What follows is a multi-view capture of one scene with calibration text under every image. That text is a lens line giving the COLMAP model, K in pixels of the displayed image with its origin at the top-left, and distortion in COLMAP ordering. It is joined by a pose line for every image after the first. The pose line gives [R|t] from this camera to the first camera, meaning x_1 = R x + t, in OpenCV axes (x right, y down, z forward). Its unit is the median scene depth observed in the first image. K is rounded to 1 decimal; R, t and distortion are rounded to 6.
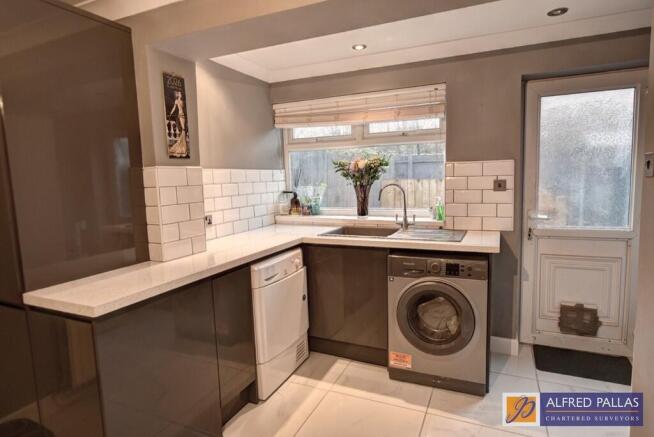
lens RADIAL K [[371.5, 0, 328.4], [0, 371.5, 214.7], [0, 0, 1]] dist [0.014470, 0.000204]
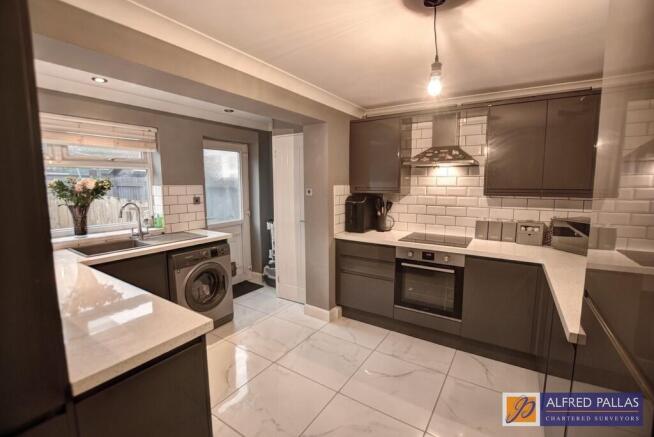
lens RADIAL K [[291.1, 0, 324.6], [0, 291.1, 217.1], [0, 0, 1]] dist [-0.040099, 0.000285]
pose [[0.167387, -0.085761, 0.982154, -0.656404], [0.102327, 0.992340, 0.069211, -0.037123], [-0.980567, 0.088916, 0.174880, 0.236904]]
